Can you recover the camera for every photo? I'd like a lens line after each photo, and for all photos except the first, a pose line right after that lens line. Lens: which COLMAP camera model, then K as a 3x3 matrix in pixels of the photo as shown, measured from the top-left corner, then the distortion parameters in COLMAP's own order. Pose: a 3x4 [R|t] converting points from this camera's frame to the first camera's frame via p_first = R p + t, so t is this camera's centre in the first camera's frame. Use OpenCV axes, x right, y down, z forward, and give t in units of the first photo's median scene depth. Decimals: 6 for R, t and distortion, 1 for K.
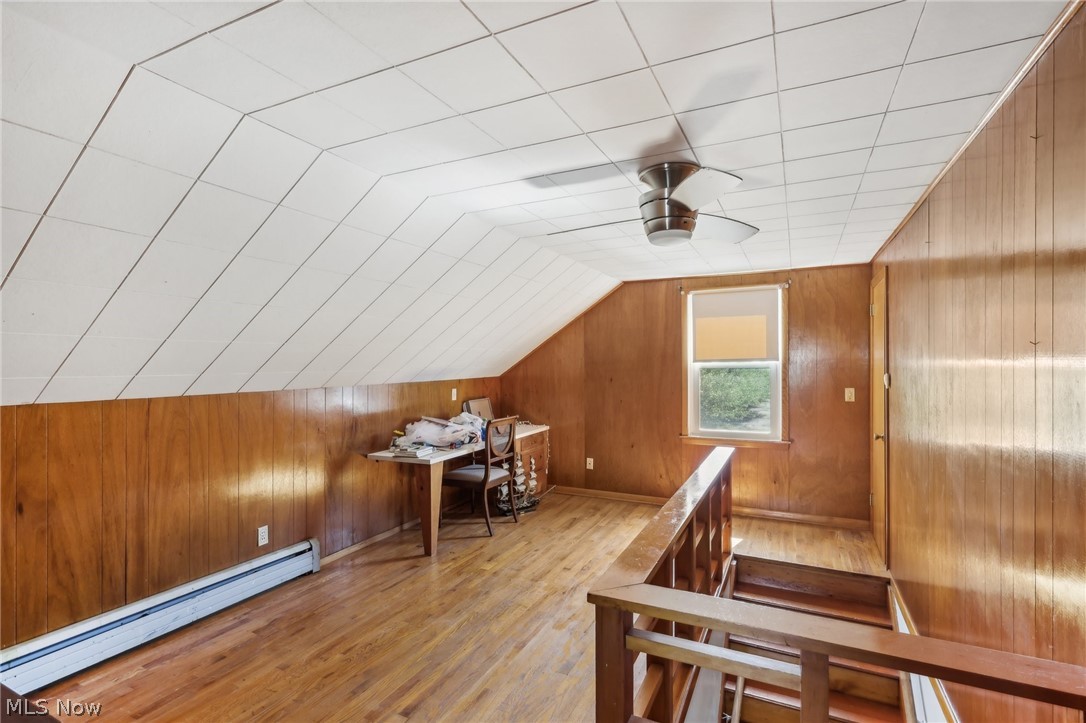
lens RADIAL K [[525.9, 0, 542.3], [0, 525.9, 364.6], [0, 0, 1]] dist [-0.000856, 0.002726]
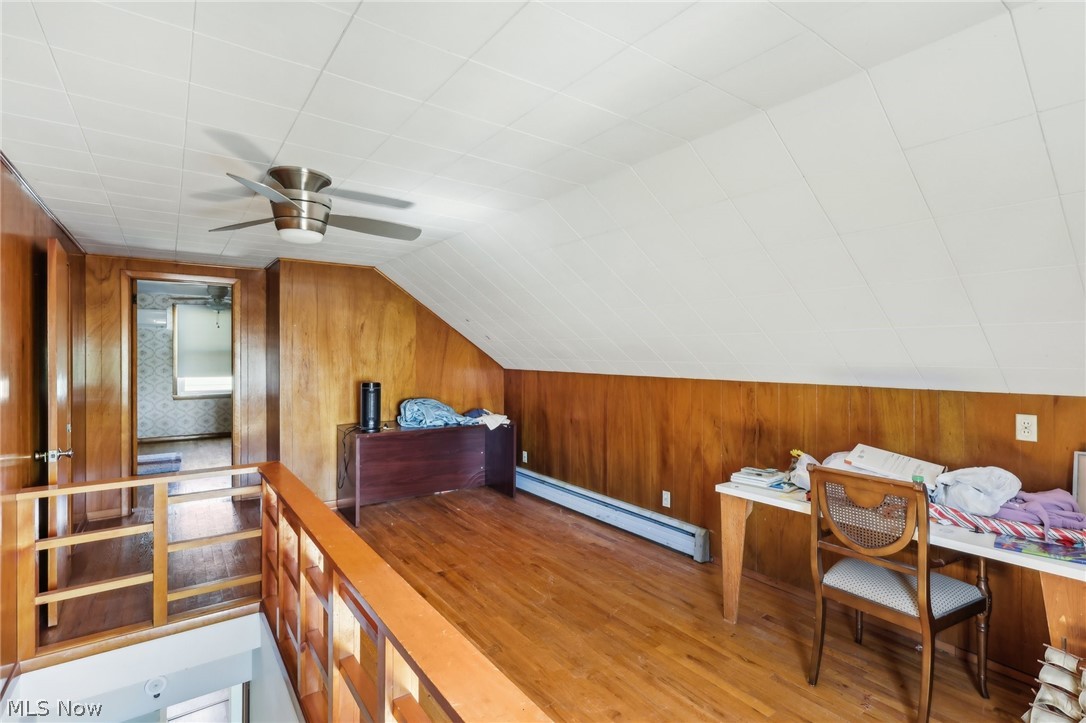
lens RADIAL K [[525.9, 0, 546.0], [0, 525.9, 355.5], [0, 0, 1]] dist [-0.000856, 0.002726]
pose [[-0.477019, 0.002641, -0.878889, 0.646447], [-0.009208, 0.999926, 0.008002, -0.005114], [0.878845, 0.011910, -0.476959, 1.336769]]
